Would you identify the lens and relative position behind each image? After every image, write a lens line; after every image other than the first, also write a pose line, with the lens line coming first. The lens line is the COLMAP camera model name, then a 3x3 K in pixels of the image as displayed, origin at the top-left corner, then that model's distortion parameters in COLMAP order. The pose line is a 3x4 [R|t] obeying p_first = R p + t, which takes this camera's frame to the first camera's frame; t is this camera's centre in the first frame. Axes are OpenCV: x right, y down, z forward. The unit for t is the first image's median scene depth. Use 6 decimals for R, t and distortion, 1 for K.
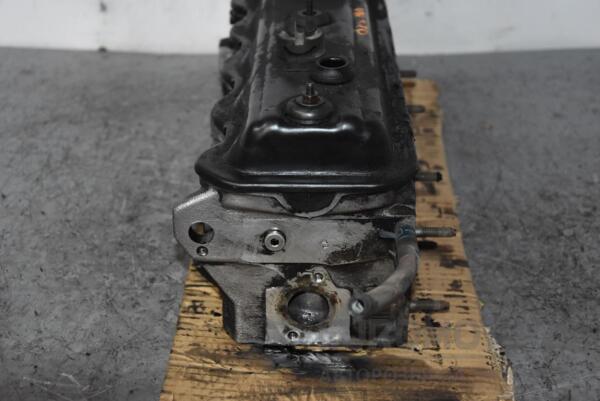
lens RADIAL K [[1057.2, 0, 300.2], [0, 1057.2, 198.4], [0, 0, 1]] dist [0.264066, 0.000000]
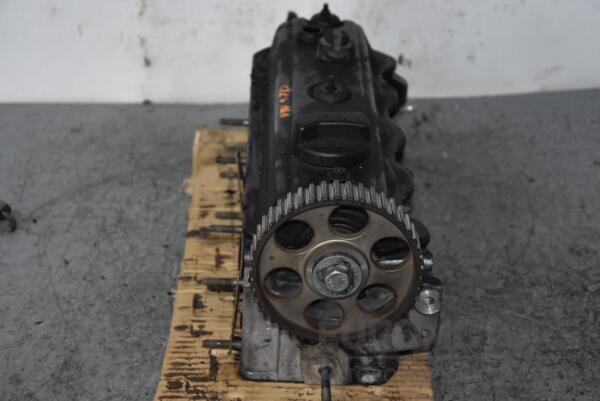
lens RADIAL K [[1338.7, 0, 299.6], [0, 1338.7, 197.6], [0, 0, 1]] dist [0.460616, 0.000000]
pose [[0.998392, -0.020080, -0.053010, 0.032715], [0.020355, 0.999782, 0.004664, -0.065820], [0.052905, -0.005735, 0.998583, -0.342300]]
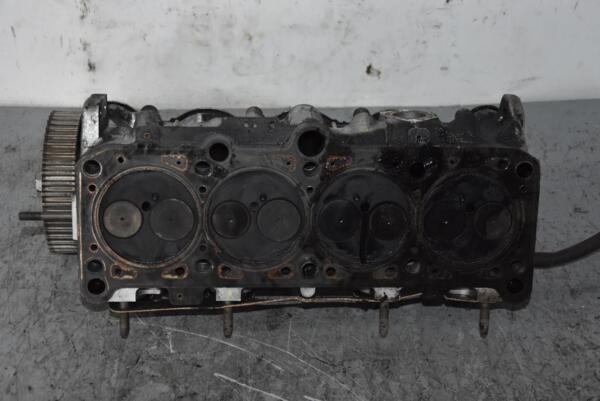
lens RADIAL K [[1057.2, 0, 300.0], [0, 1057.2, 200.9], [0, 0, 1]] dist [0.264066, 0.000000]
pose [[0.999935, 0.007848, -0.008293, 0.005481], [-0.005802, 0.974825, 0.222896, -0.340725], [0.009834, -0.222833, 0.974807, 0.098646]]
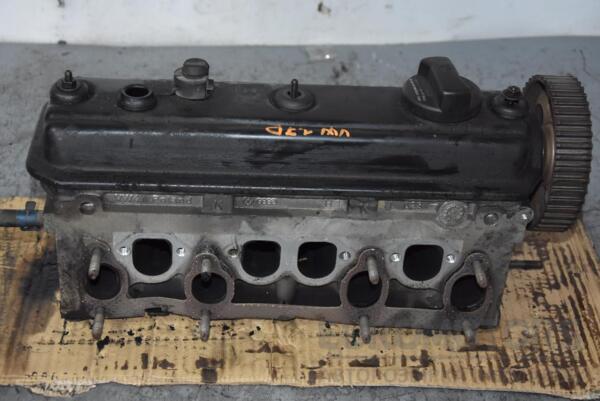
lens RADIAL K [[1057.2, 0, 300.4], [0, 1057.2, 200.9], [0, 0, 1]] dist [0.264066, 0.000000]
pose [[0.998970, -0.007949, 0.044672, -0.011948], [0.000522, 0.986483, 0.163861, -0.201213], [-0.045370, -0.163669, 0.985471, -0.022111]]
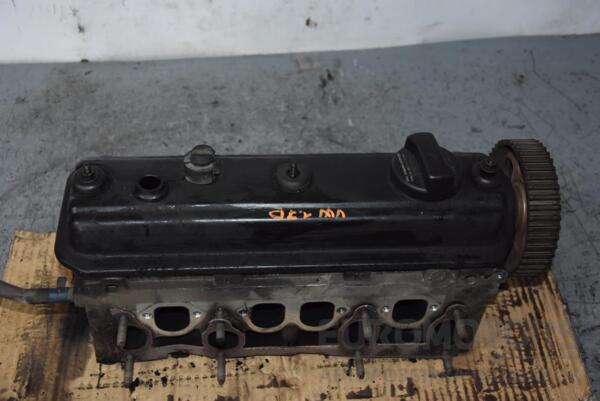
lens RADIAL K [[787.8, 0, 300.5], [0, 787.8, 202.8], [0, 0, 1]] dist [0.111220, 0.000000]
pose [[0.997331, -0.045305, 0.057251, -0.012884], [0.022712, 0.937788, 0.346464, -0.365418], [-0.069386, -0.344239, 0.936314, 0.173829]]
